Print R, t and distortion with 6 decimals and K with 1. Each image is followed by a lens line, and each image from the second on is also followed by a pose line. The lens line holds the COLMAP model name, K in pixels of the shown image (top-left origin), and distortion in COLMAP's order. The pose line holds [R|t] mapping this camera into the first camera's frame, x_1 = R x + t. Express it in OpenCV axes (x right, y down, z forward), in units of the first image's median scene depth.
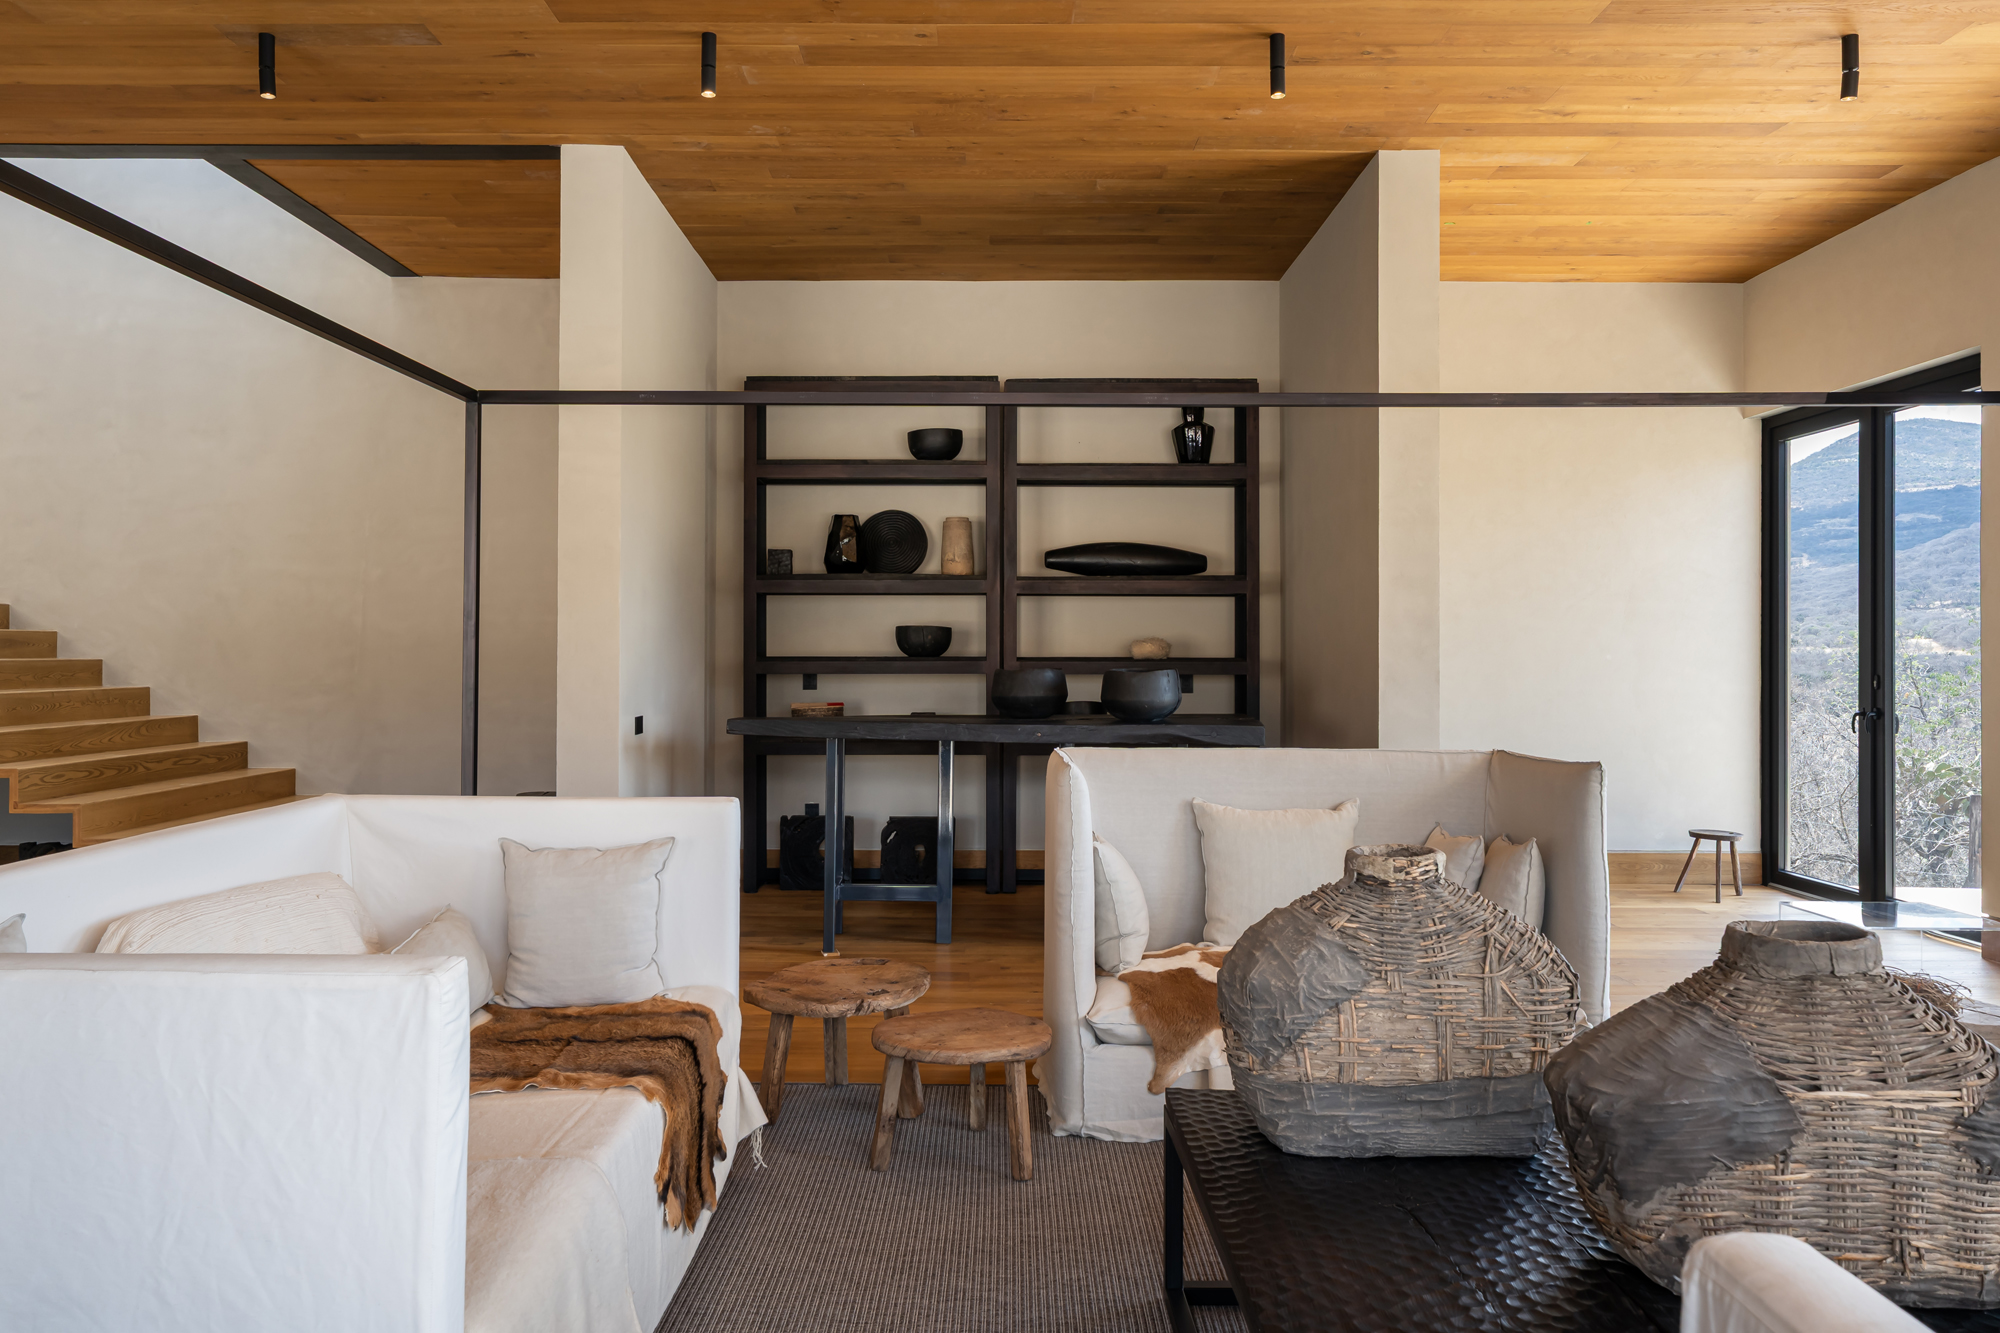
lens RADIAL K [[1418.5, 0, 1001.2], [0, 1418.5, 655.5], [0, 0, 1]] dist [-0.002164, -0.001372]
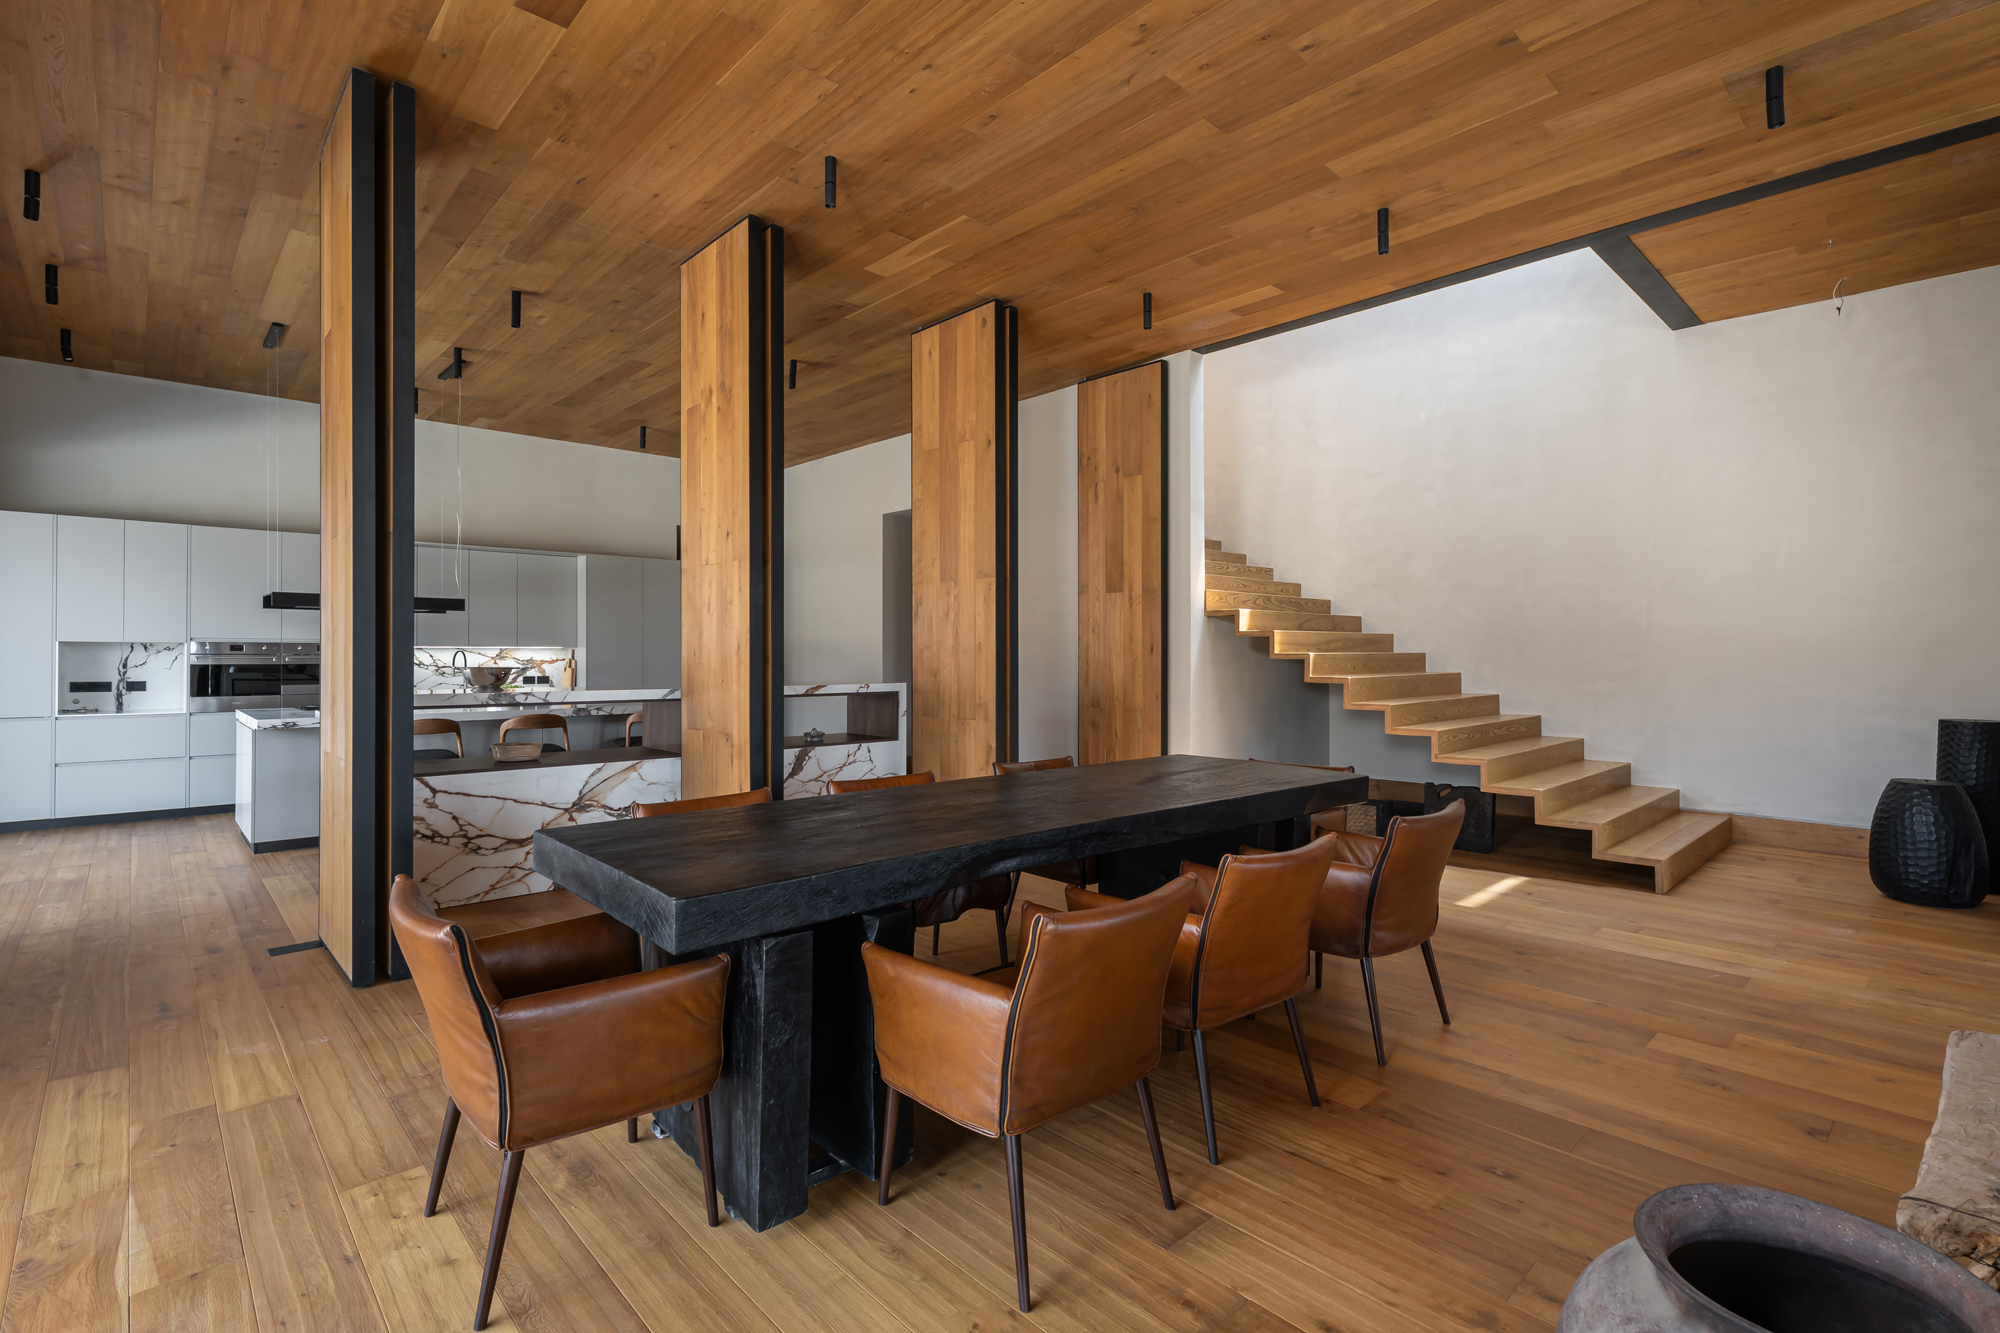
lens RADIAL K [[927.6, 0, 984.5], [0, 927.6, 651.4], [0, 0, 1]] dist [0.004709, 0.000391]
pose [[0.677154, -0.006746, -0.735810, -0.324214], [0.002301, 0.999972, -0.007050, 0.008805], [0.735837, 0.003081, 0.677151, 0.058596]]
